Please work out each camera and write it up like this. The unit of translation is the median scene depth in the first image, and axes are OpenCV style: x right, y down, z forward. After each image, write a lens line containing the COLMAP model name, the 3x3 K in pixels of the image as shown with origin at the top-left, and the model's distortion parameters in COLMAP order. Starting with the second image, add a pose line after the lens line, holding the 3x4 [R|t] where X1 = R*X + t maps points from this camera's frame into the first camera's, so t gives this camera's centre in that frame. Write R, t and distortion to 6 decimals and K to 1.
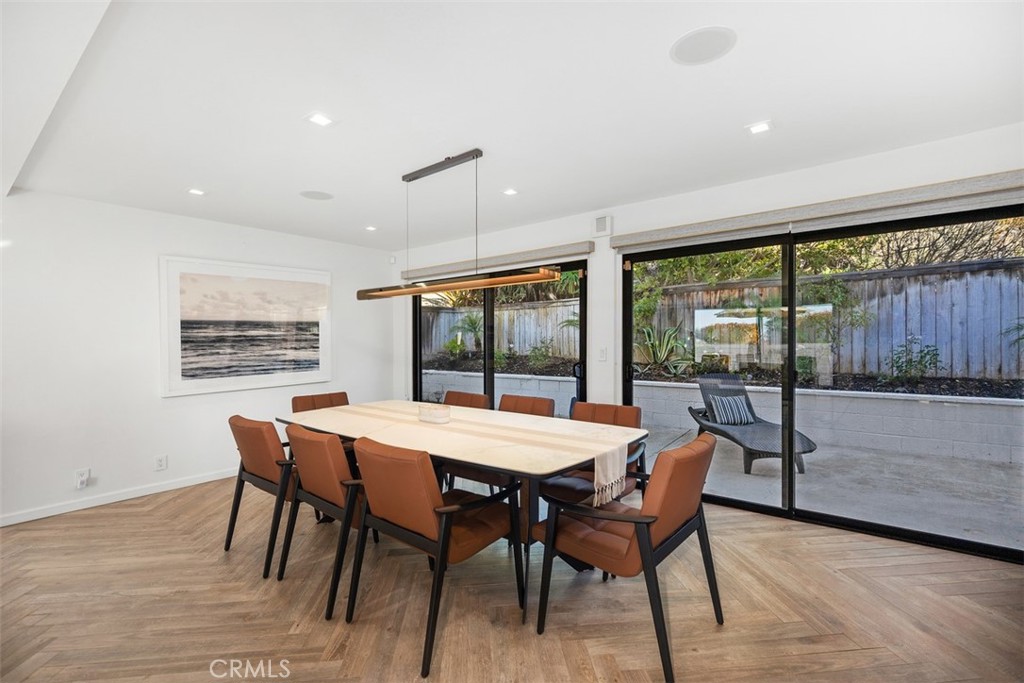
lens RADIAL K [[461.3, 0, 514.0], [0, 461.3, 340.4], [0, 0, 1]] dist [0.003318, -0.000116]
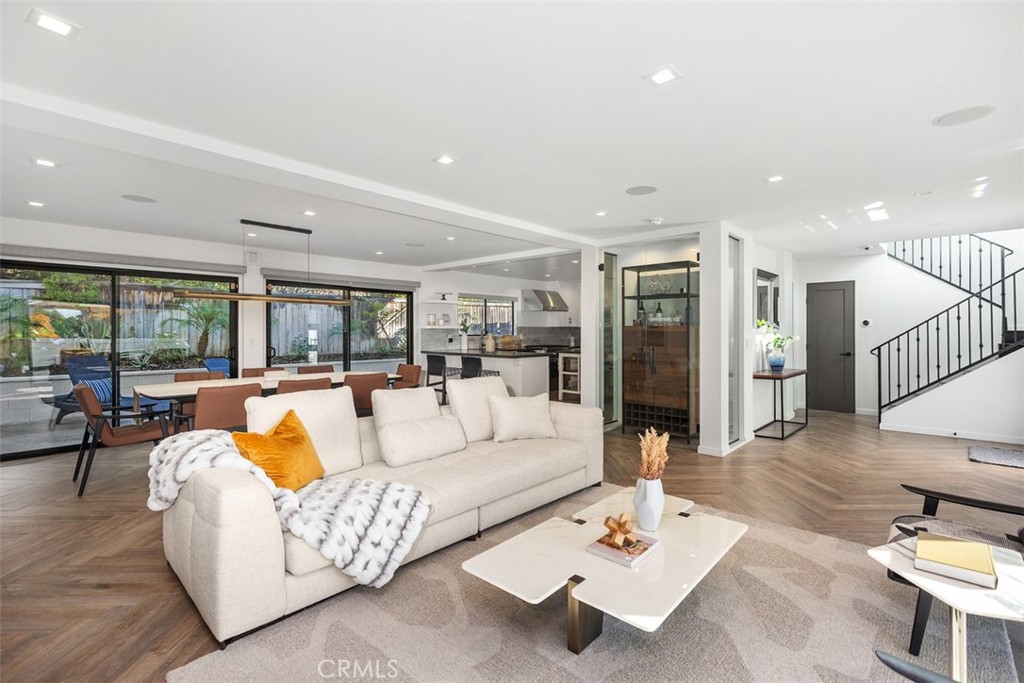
lens RADIAL K [[468.1, 0, 512.3], [0, 468.1, 333.9], [0, 0, 1]] dist [-0.000723, -0.000013]
pose [[0.077410, 0.009190, 0.996957, -1.233574], [0.000125, 0.999957, -0.009227, 0.017355], [-0.996999, 0.000839, 0.077406, 0.021223]]
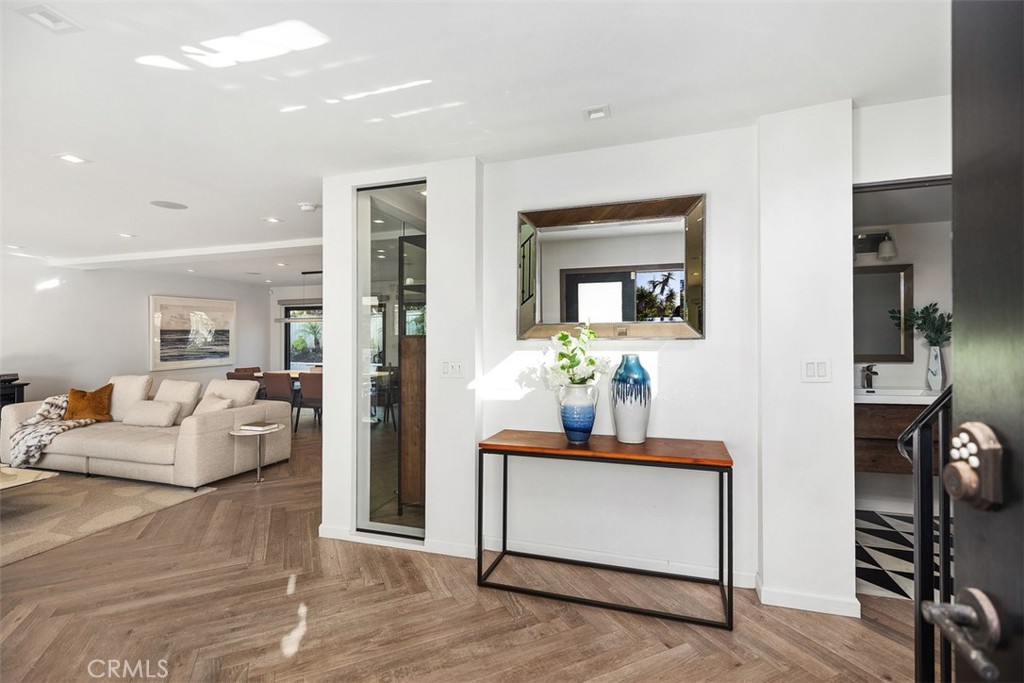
lens RADIAL K [[457.9, 0, 513.1], [0, 457.9, 323.0], [0, 0, 1]] dist [0.001647, 0.000332]
pose [[0.933382, 0.016682, 0.358496, -0.051712], [-0.002996, 0.999246, -0.038698, -0.003304], [-0.358871, 0.035046, 0.932729, -1.184281]]
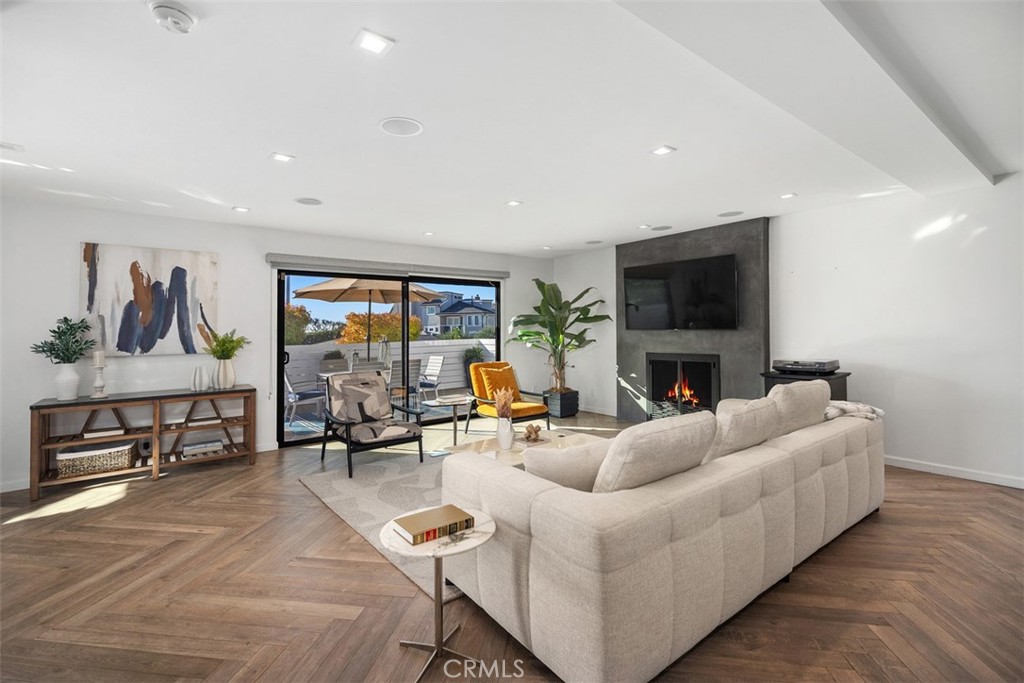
lens RADIAL K [[457.9, 0, 513.1], [0, 457.9, 323.0], [0, 0, 1]] dist [0.001647, 0.000332]
pose [[-0.225504, 0.006200, -0.974223, 0.193114], [0.016215, 0.999865, 0.002610, -0.002498], [0.974107, -0.015209, -0.225574, 0.124222]]
